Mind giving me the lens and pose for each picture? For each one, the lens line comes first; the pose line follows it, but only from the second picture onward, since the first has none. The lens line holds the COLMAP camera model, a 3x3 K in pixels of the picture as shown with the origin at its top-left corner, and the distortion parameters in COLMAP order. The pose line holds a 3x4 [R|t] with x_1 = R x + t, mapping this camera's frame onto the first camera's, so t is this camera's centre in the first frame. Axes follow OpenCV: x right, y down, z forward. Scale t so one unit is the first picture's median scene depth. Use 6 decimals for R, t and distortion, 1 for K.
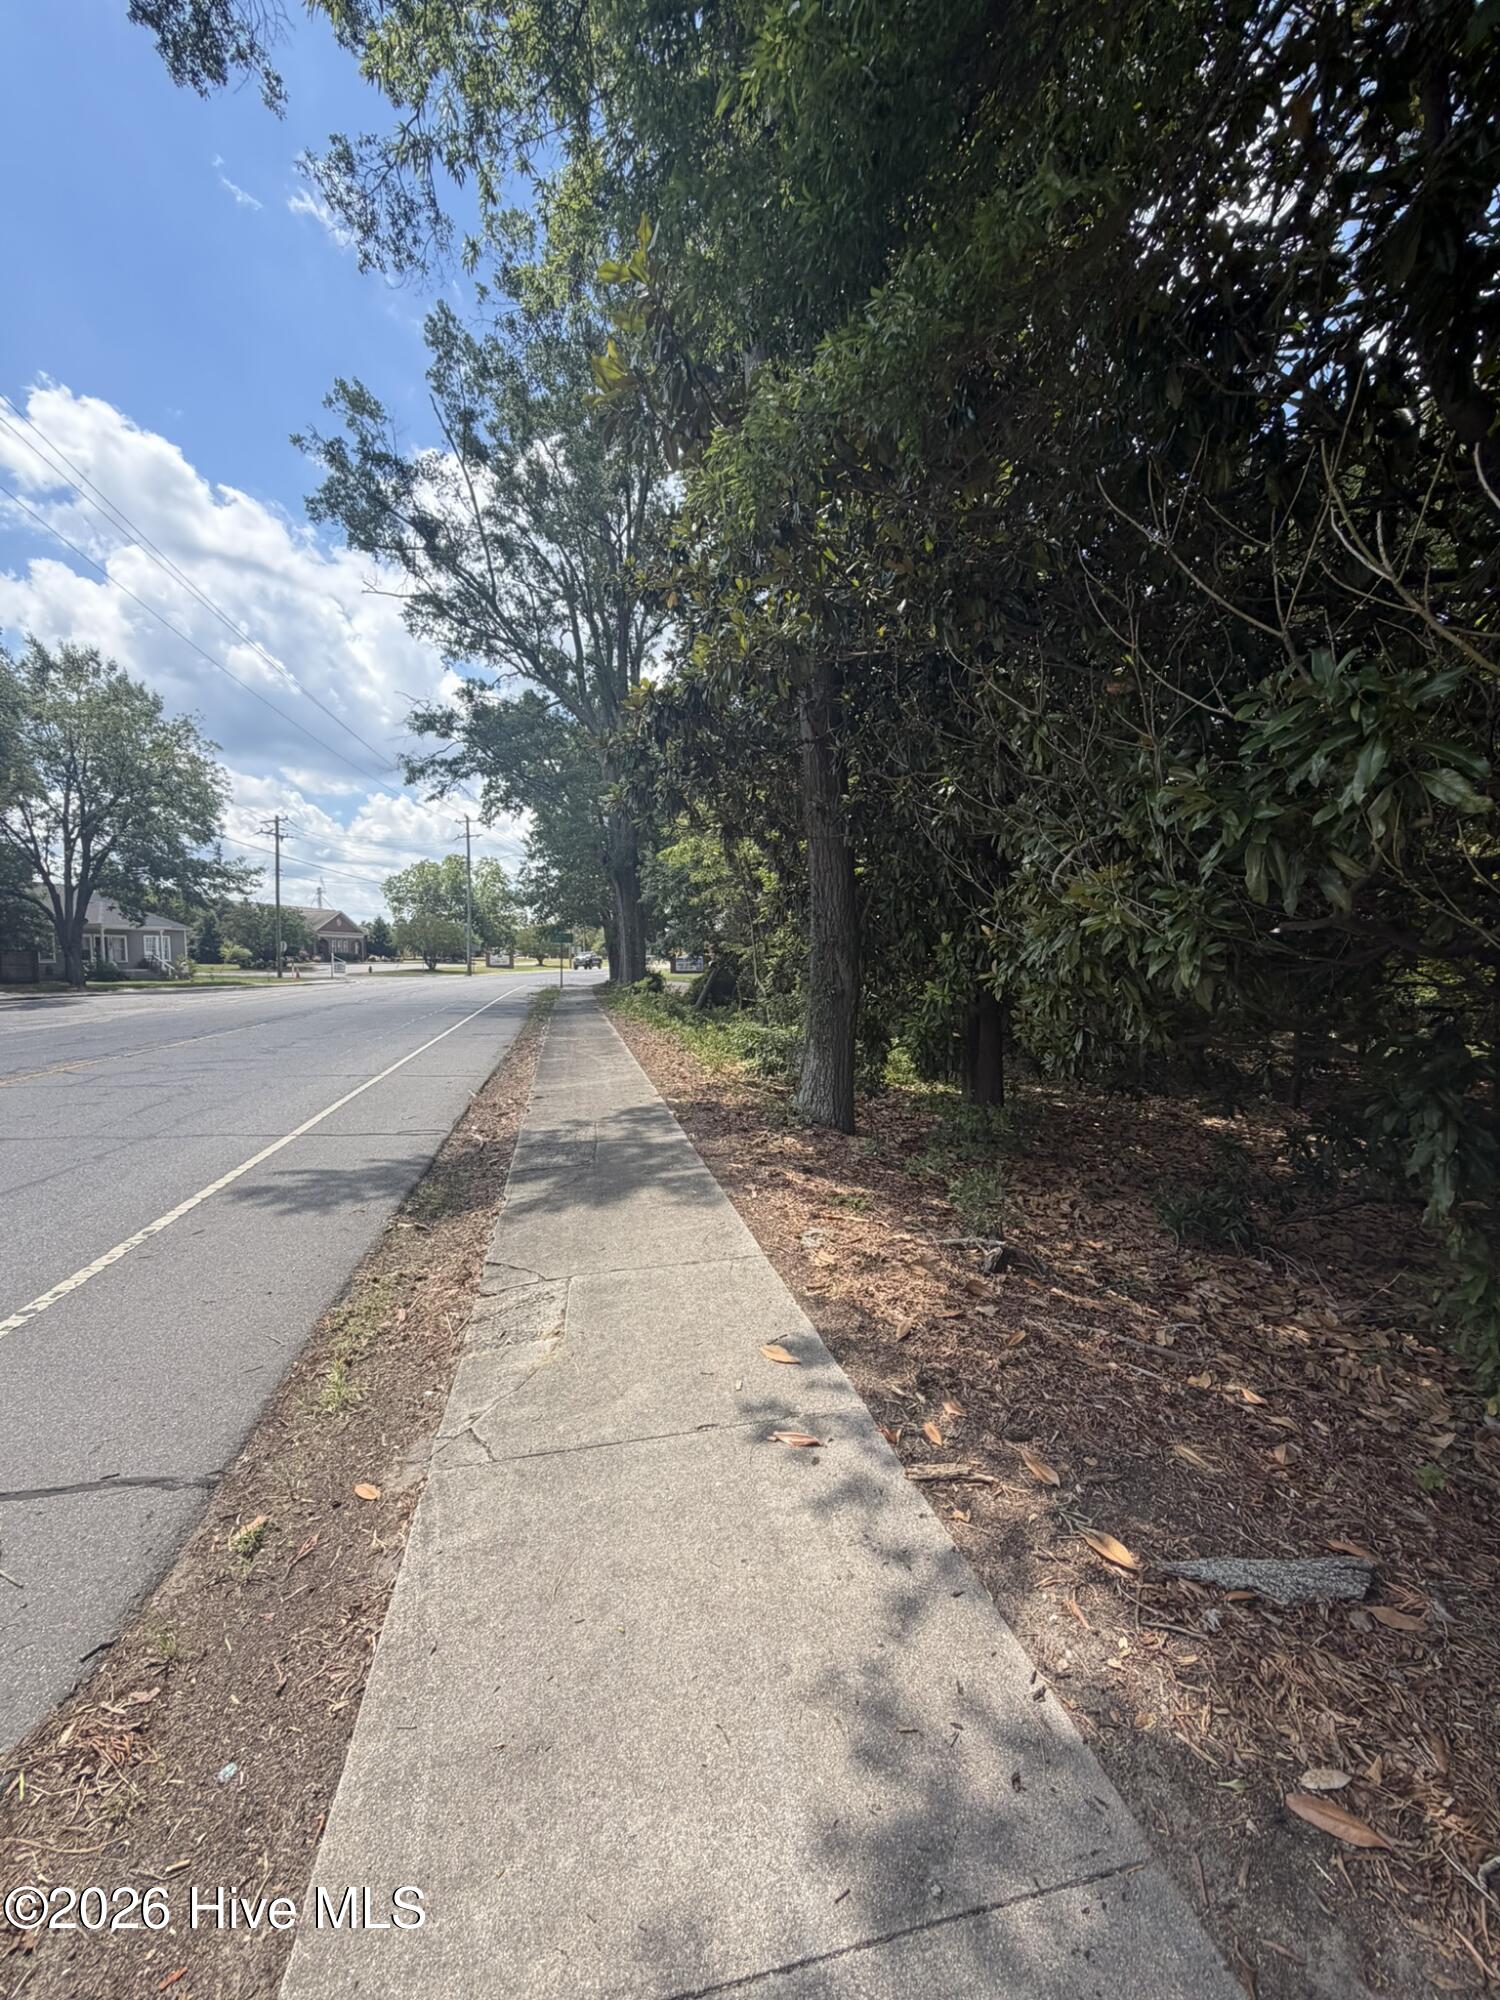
lens RADIAL K [[794.6, 0, 743.3], [0, 794.6, 1010.8], [0, 0, 1]] dist [0.001515, 0.000730]
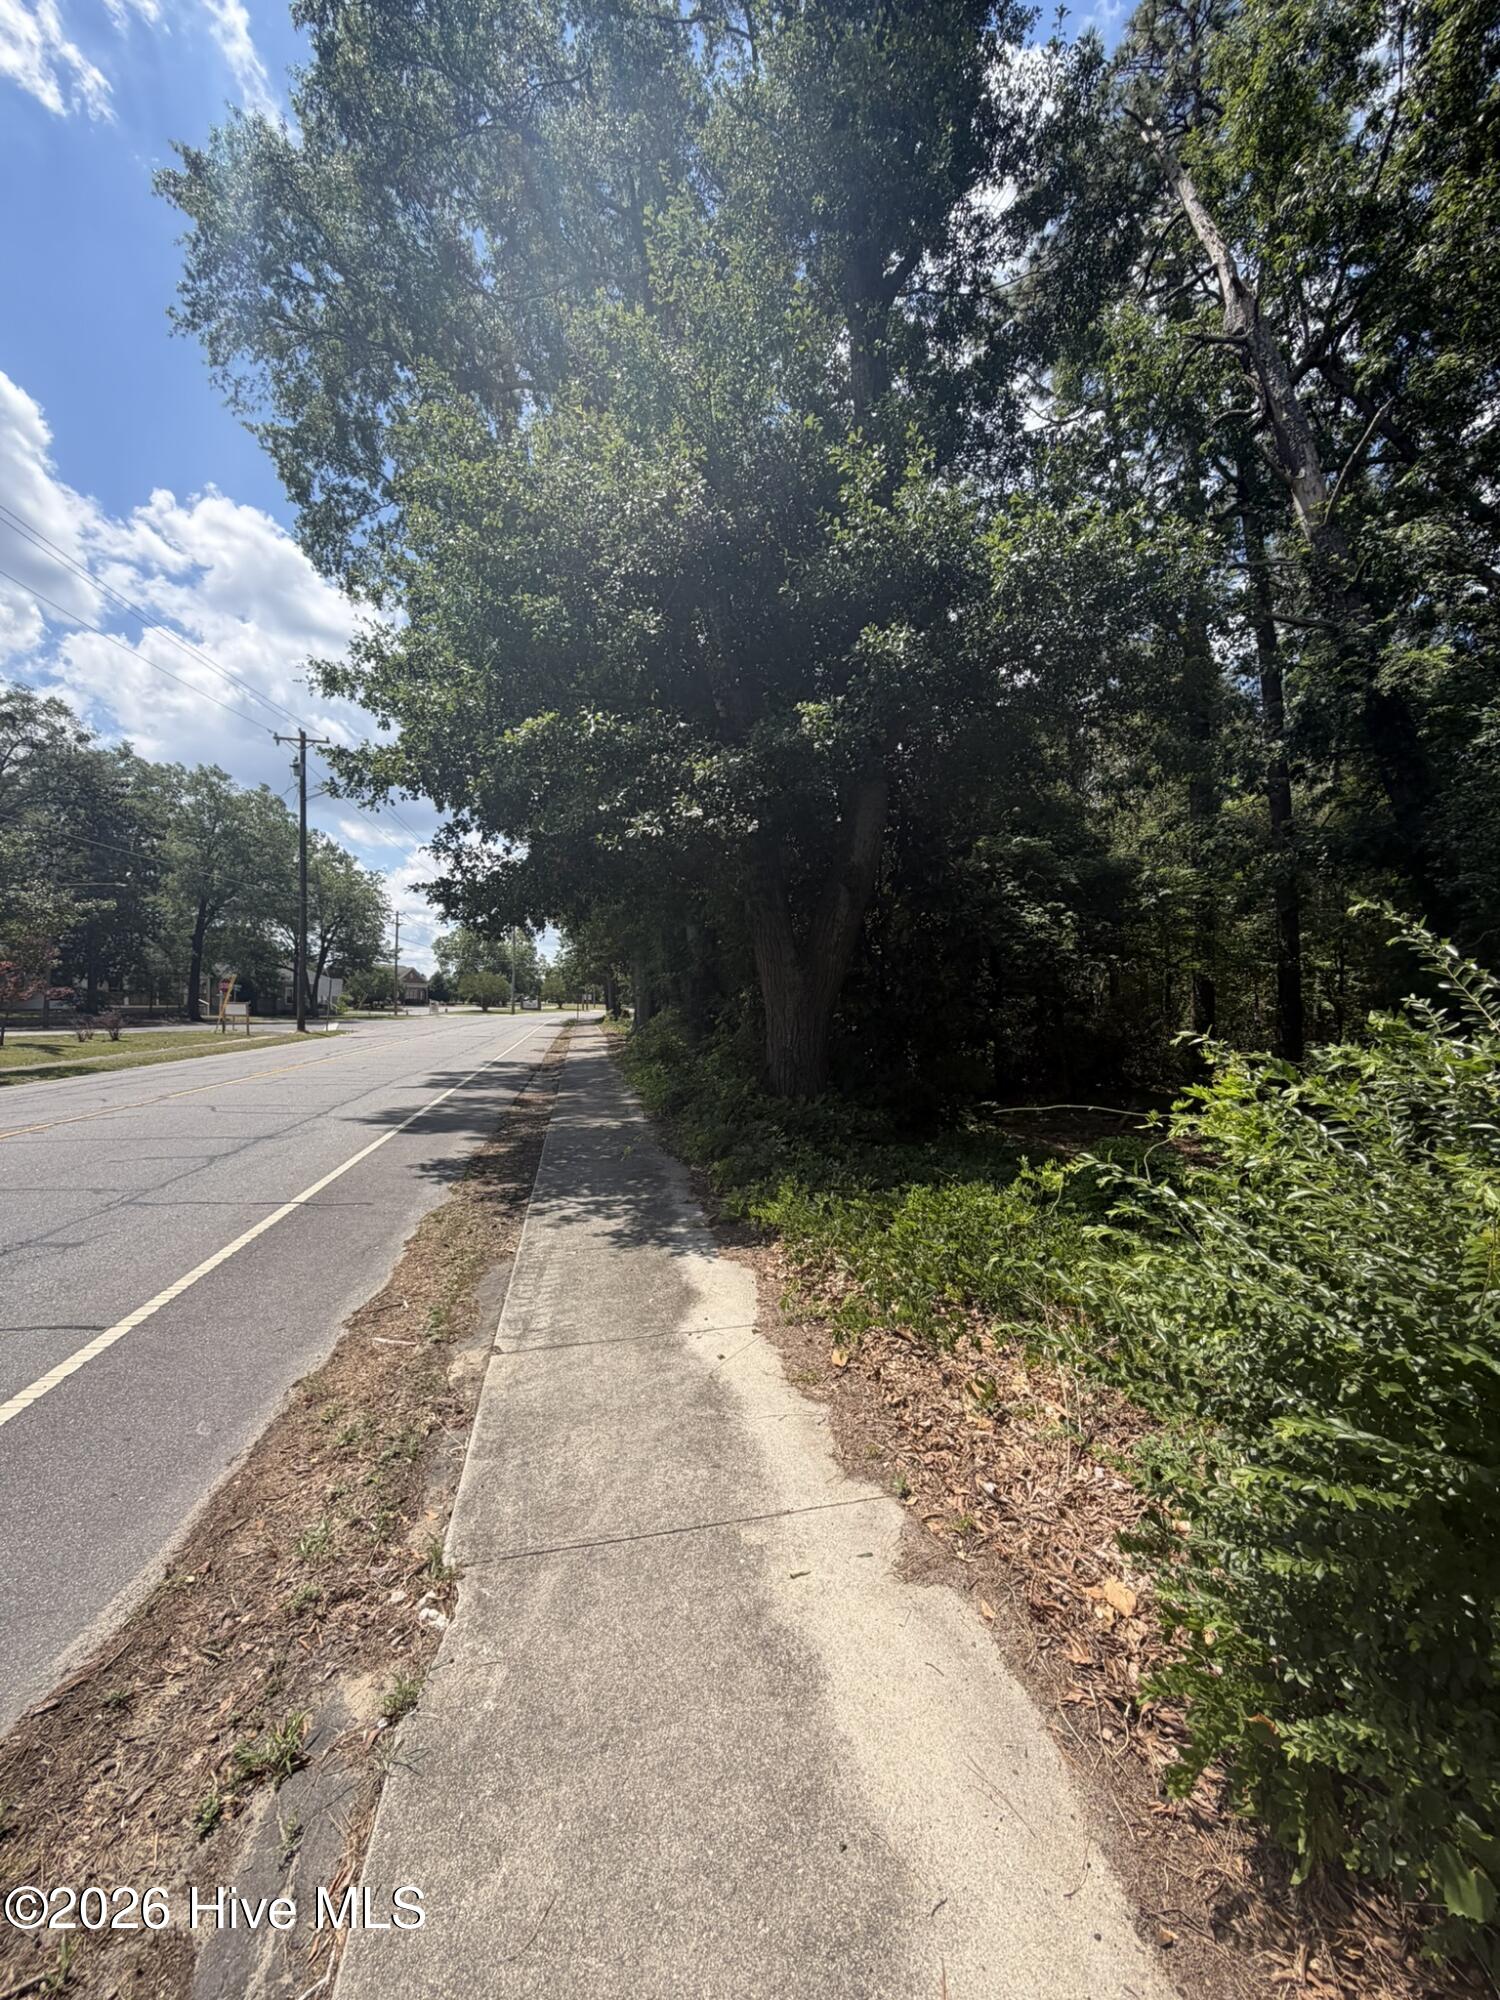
lens RADIAL K [[794.6, 0, 750.7], [0, 794.6, 999.3], [0, 0, 1]] dist [0.001515, 0.000730]
pose [[0.999956, 0.009151, 0.002085, 0.068826], [-0.008987, 0.997622, -0.068339, 0.016951], [-0.002706, 0.068317, 0.997660, -0.355985]]
